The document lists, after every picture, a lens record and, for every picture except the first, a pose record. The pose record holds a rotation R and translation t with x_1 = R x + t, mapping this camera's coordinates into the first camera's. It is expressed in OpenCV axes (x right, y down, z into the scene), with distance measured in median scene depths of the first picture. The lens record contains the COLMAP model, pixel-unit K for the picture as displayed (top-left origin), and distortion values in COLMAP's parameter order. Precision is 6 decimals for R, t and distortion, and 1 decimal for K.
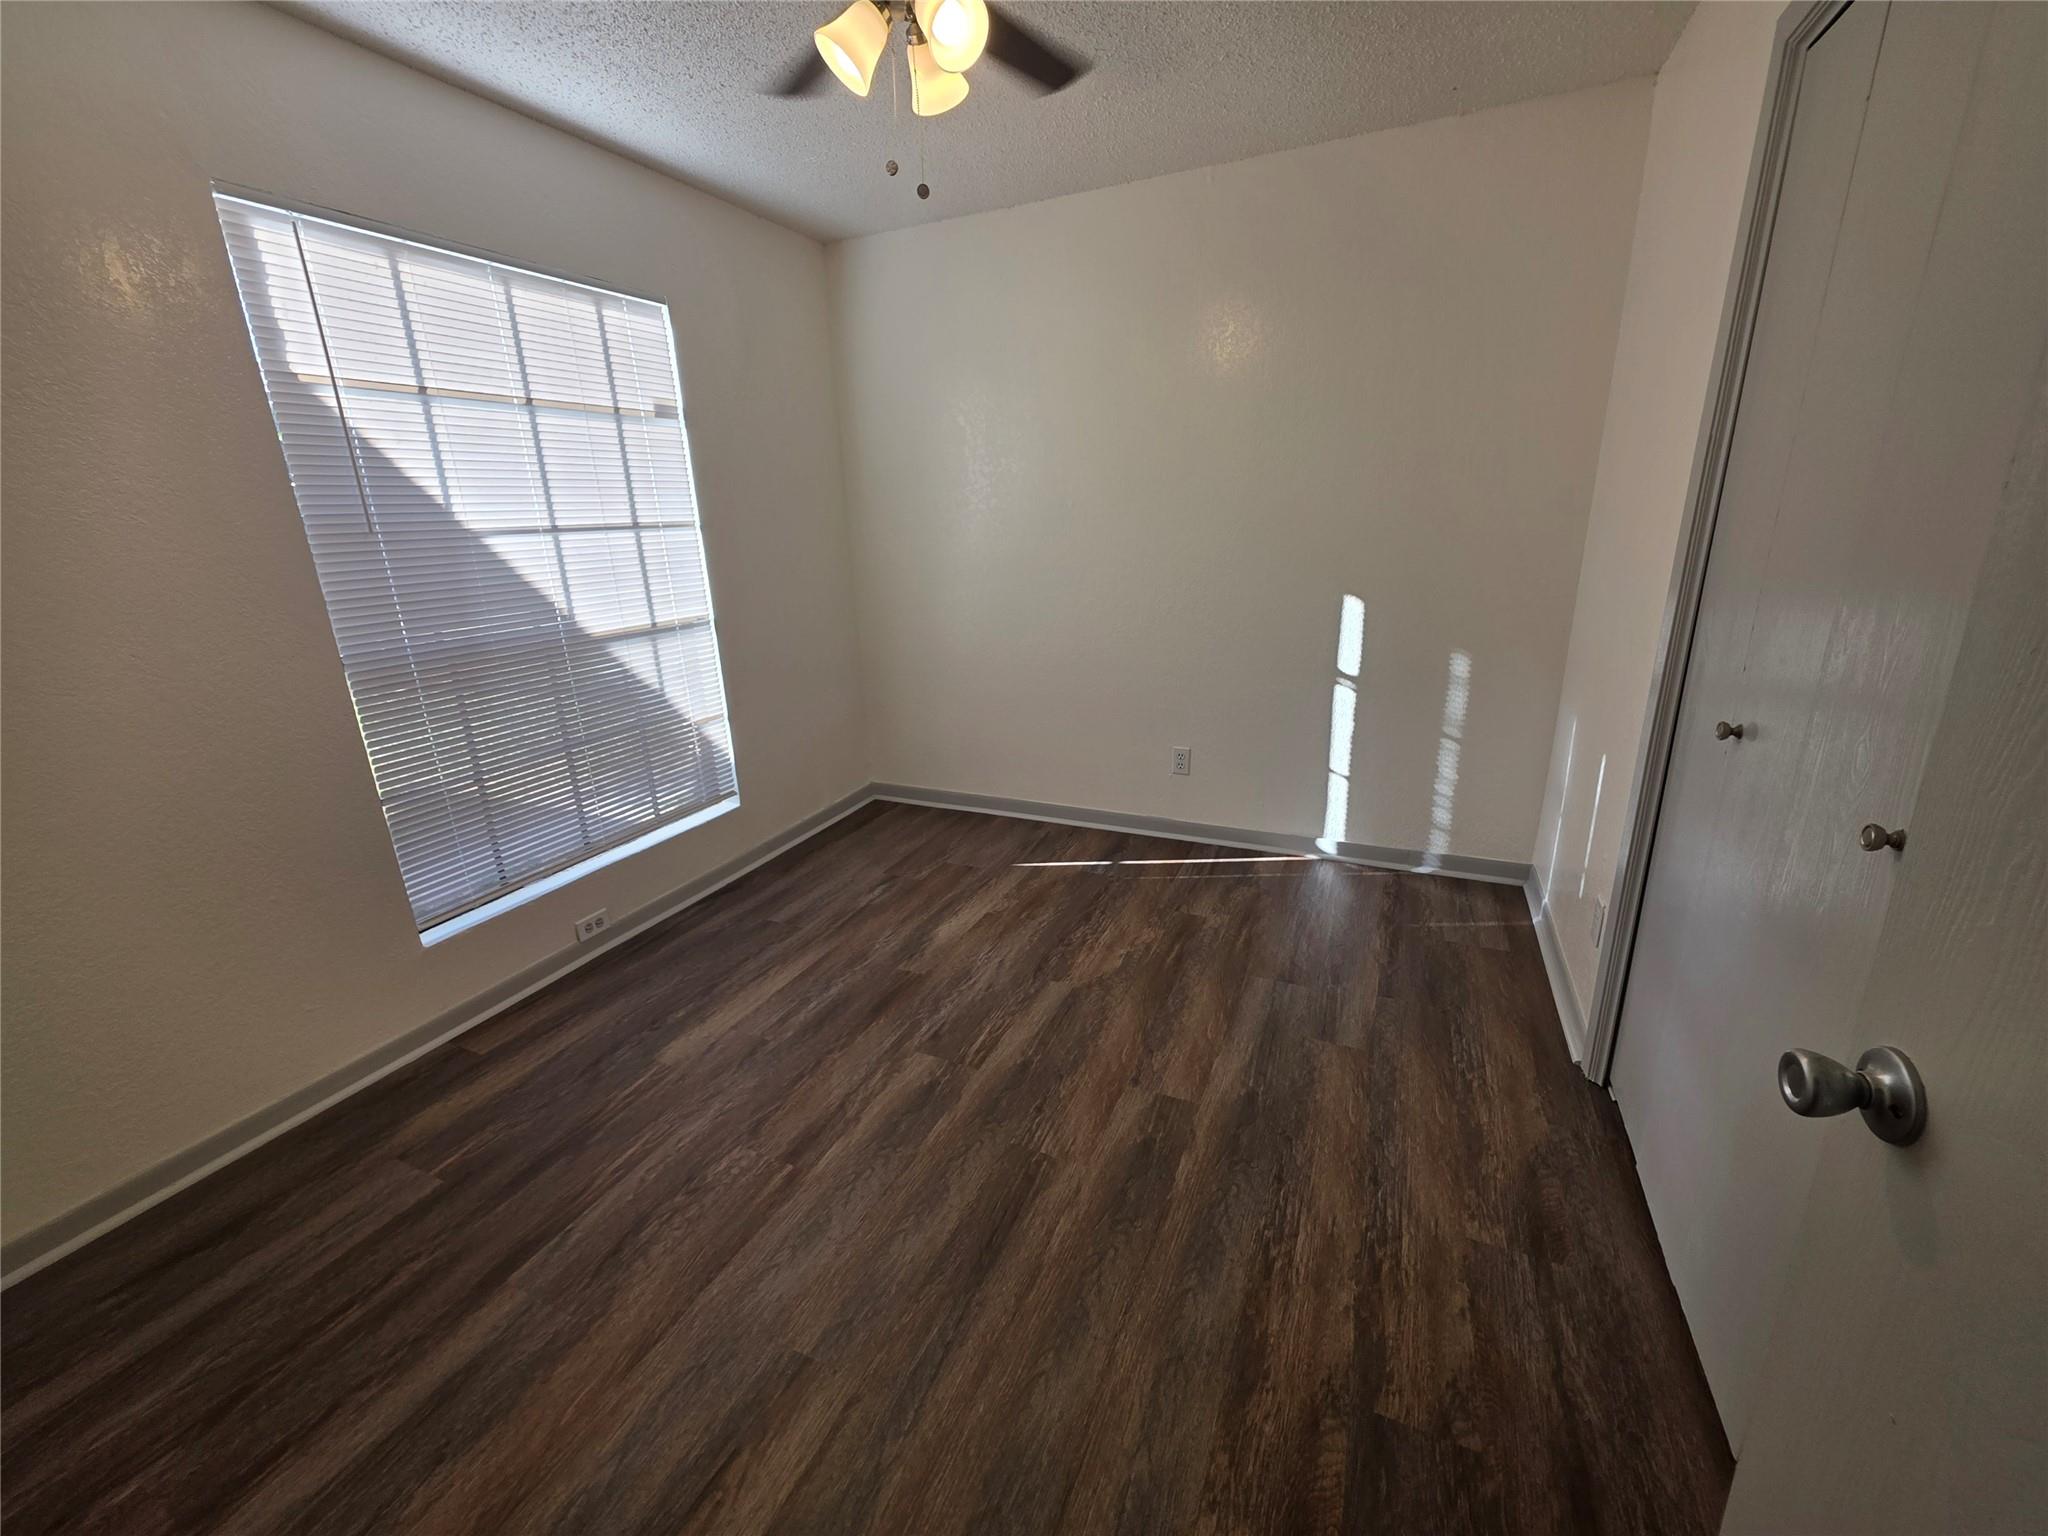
lens RADIAL K [[818.6, 0, 1029.0], [0, 818.6, 771.4], [0, 0, 1]] dist [-0.001183, 0.000000]
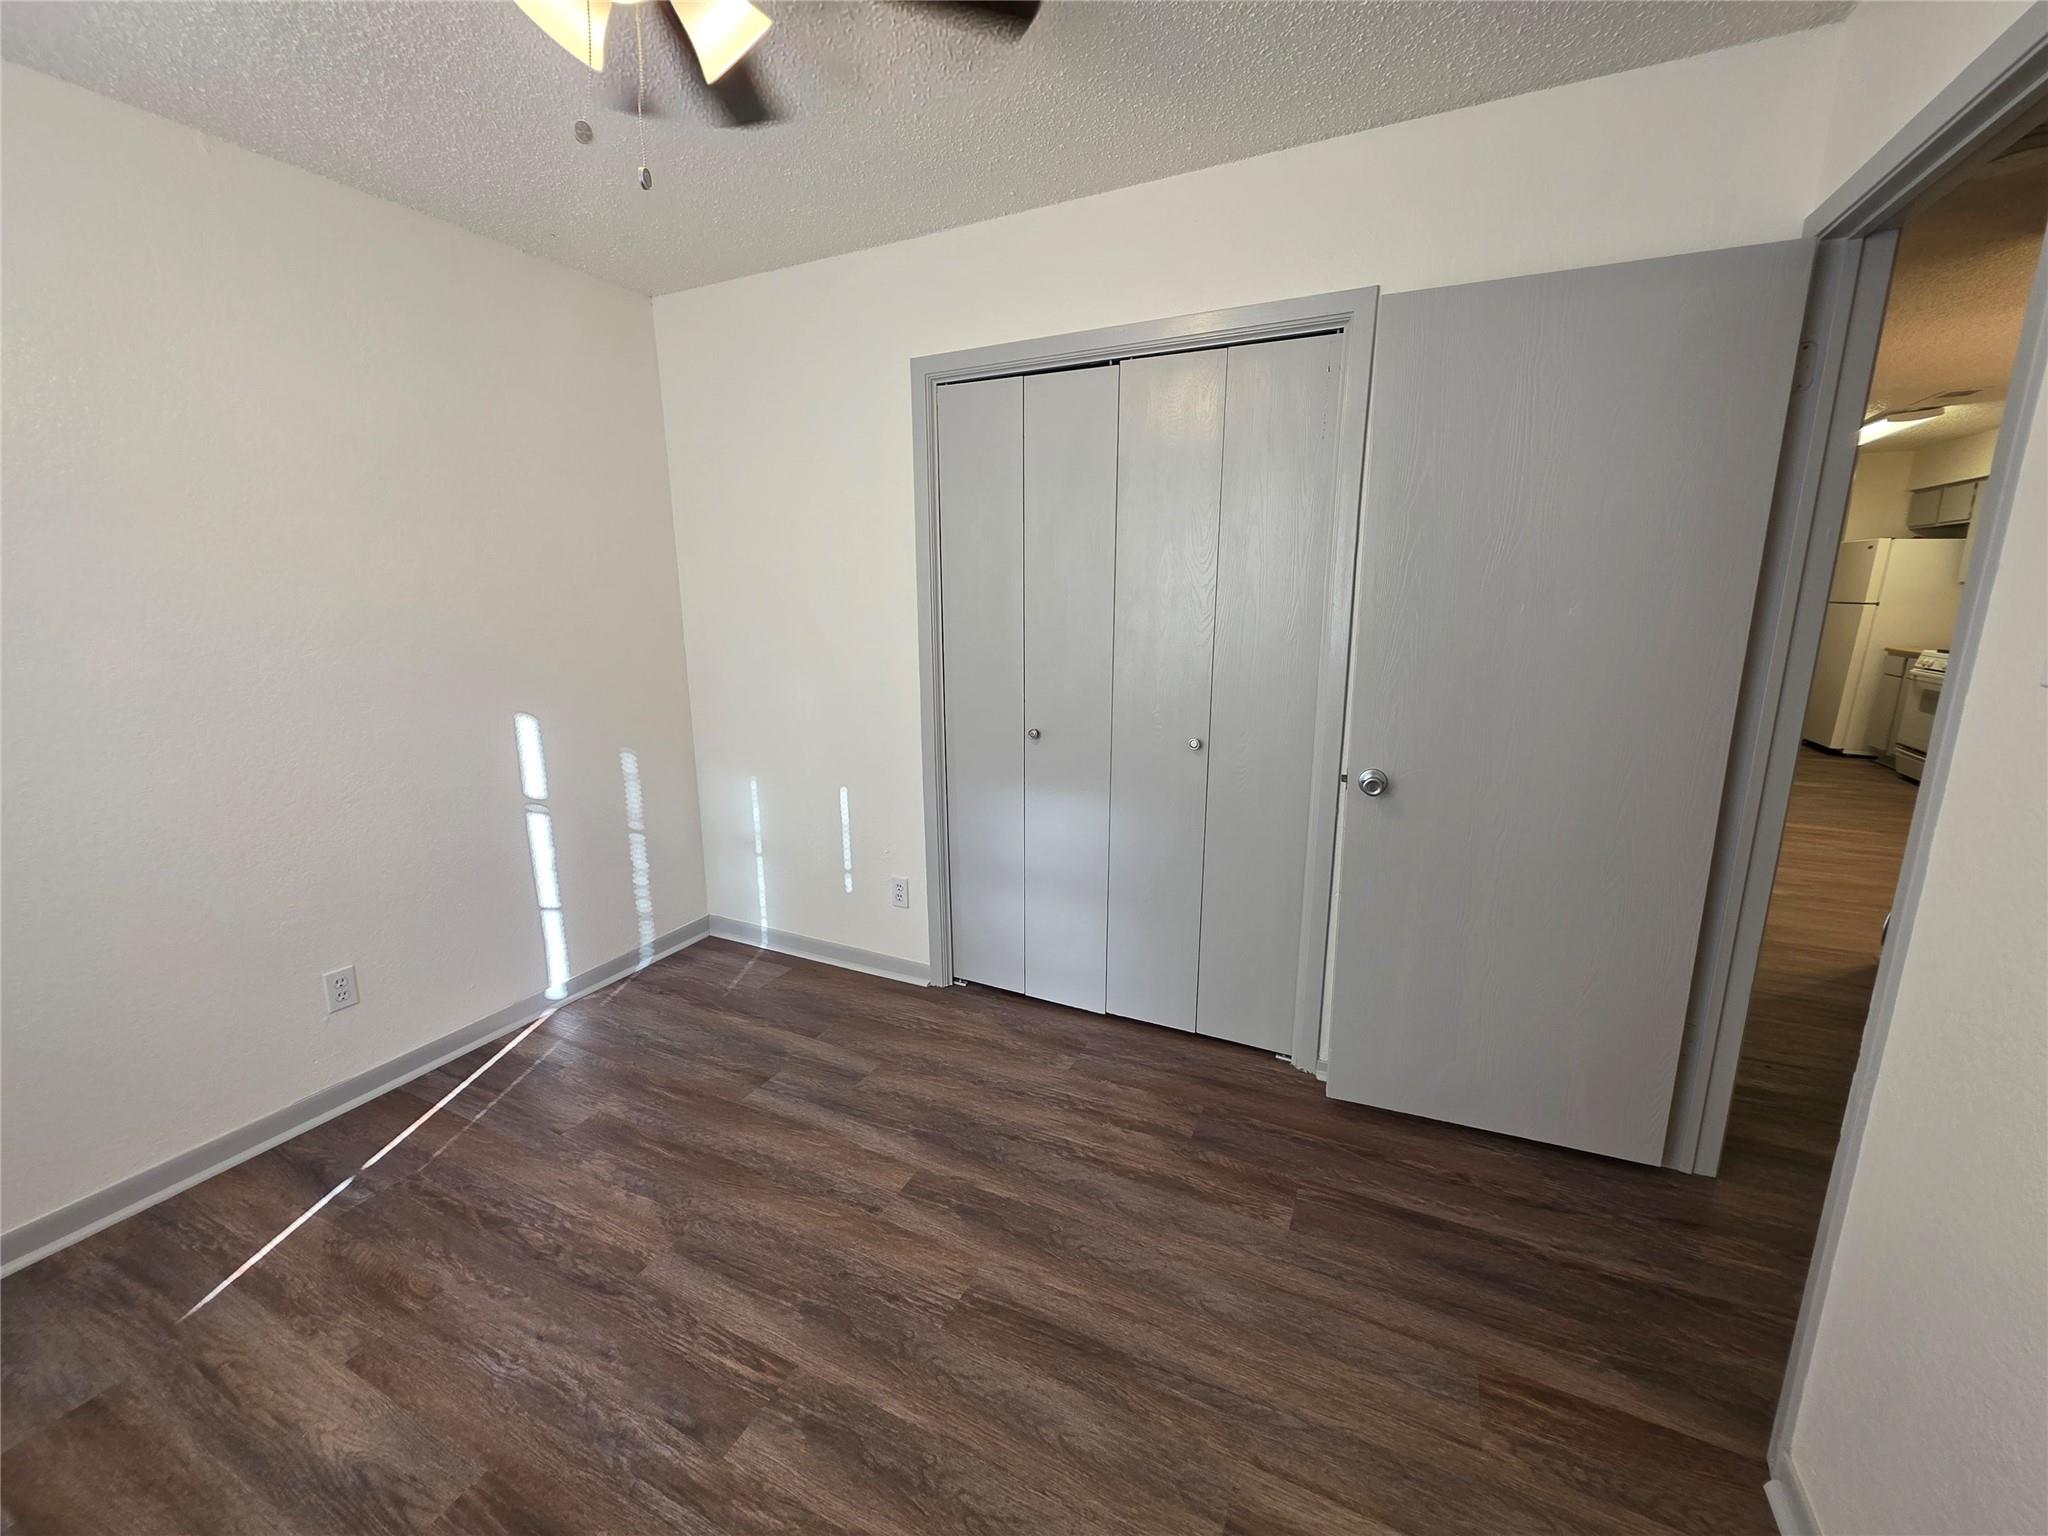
lens RADIAL K [[818.6, 0, 1022.4], [0, 818.6, 770.4], [0, 0, 1]] dist [-0.001183, 0.000000]
pose [[0.025266, -0.187173, 0.982002, -0.711449], [0.309007, 0.935672, 0.170392, -0.205499], [-0.950724, 0.299140, 0.081479, 0.625778]]
